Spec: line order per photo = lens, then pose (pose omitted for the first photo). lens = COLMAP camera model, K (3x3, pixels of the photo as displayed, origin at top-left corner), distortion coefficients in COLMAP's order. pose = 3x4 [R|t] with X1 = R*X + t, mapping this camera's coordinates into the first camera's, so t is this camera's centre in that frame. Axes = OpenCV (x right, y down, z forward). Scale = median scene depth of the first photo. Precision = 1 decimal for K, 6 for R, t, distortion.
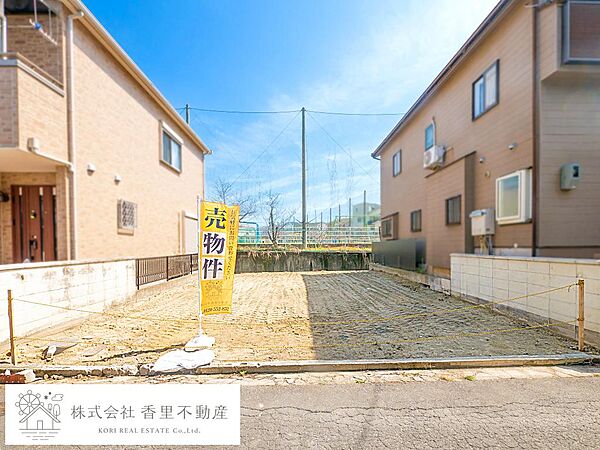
lens RADIAL K [[262.0, 0, 297.0], [0, 262.0, 250.6], [0, 0, 1]] dist [-0.001112, -0.000660]
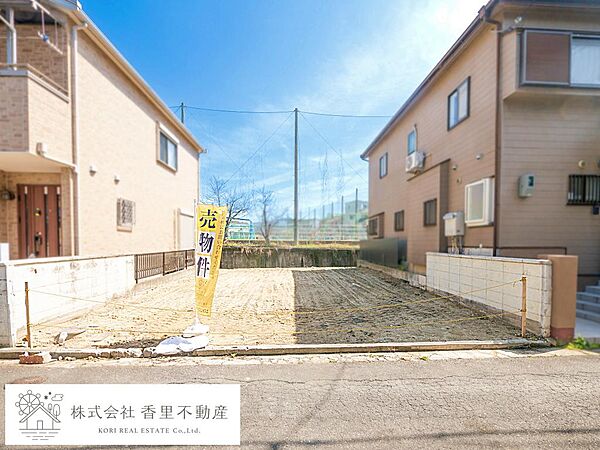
lens RADIAL K [[260.1, 0, 296.5], [0, 260.1, 248.5], [0, 0, 1]] dist [-0.002651, 0.000068]
pose [[0.999712, 0.009301, 0.022112, 0.023051], [-0.009488, 0.999920, 0.008373, -0.008631], [-0.022032, -0.008580, 0.999720, -0.083231]]
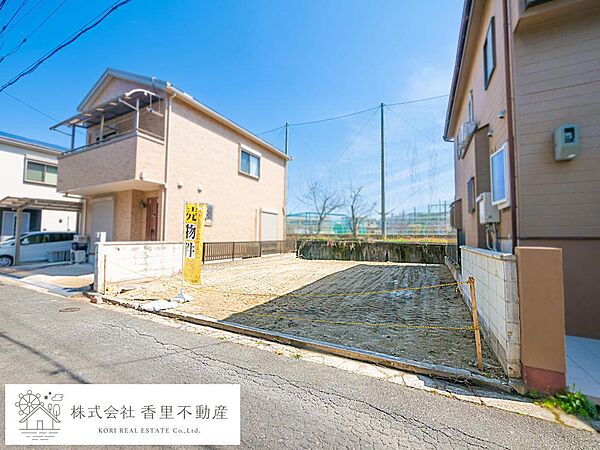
lens RADIAL K [[247.1, 0, 297.6], [0, 247.1, 224.5], [0, 0, 1]] dist [-0.002968, -0.000311]
pose [[0.878634, -0.010216, -0.477386, 0.583012], [-0.021758, 0.997876, -0.061401, 0.004638], [0.476999, 0.064336, 0.876546, 0.040884]]
